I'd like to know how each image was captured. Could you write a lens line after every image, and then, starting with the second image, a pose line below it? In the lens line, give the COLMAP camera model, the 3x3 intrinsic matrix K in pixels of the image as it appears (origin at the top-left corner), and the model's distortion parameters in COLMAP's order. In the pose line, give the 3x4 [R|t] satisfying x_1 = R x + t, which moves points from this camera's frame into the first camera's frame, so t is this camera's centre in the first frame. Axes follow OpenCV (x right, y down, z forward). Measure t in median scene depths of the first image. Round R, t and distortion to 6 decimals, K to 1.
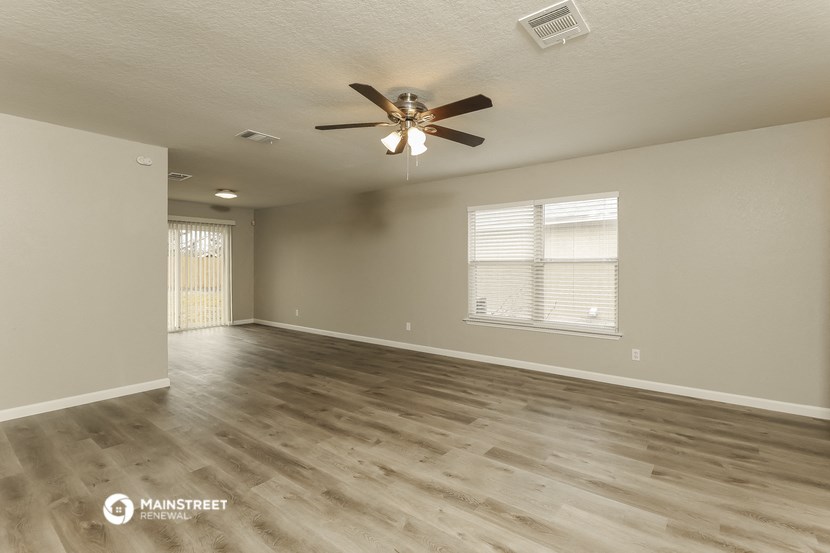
lens RADIAL K [[389.0, 0, 417.8], [0, 389.0, 272.0], [0, 0, 1]] dist [0.001825, 0.000357]
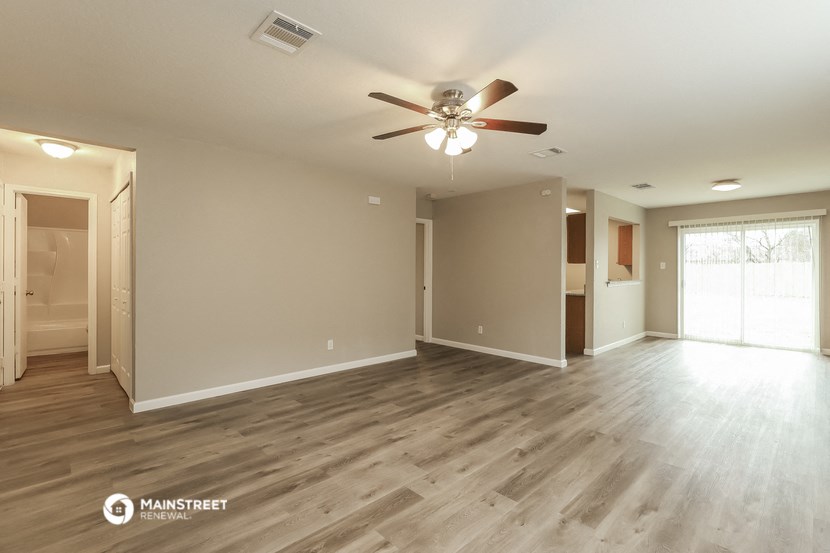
lens RADIAL K [[389.0, 0, 417.8], [0, 389.0, 272.0], [0, 0, 1]] dist [0.001825, 0.000357]
pose [[-0.142620, -0.001449, -0.989776, 0.941373], [-0.017560, 0.999845, 0.001066, -0.001398], [0.989622, 0.017532, -0.142624, 1.063545]]
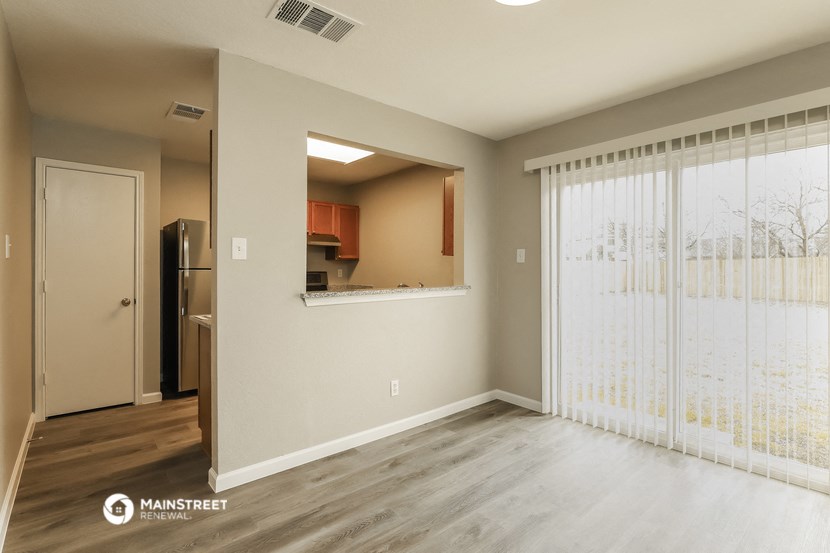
lens RADIAL K [[377.3, 0, 415.0], [0, 377.3, 276.5], [0, 0, 1]] dist [-0.001775, -0.000101]
pose [[-0.227922, 0.011256, -0.973614, 0.794819], [-0.009255, 0.999863, 0.013725, -0.002802], [0.973635, 0.012139, -0.227787, 1.176444]]
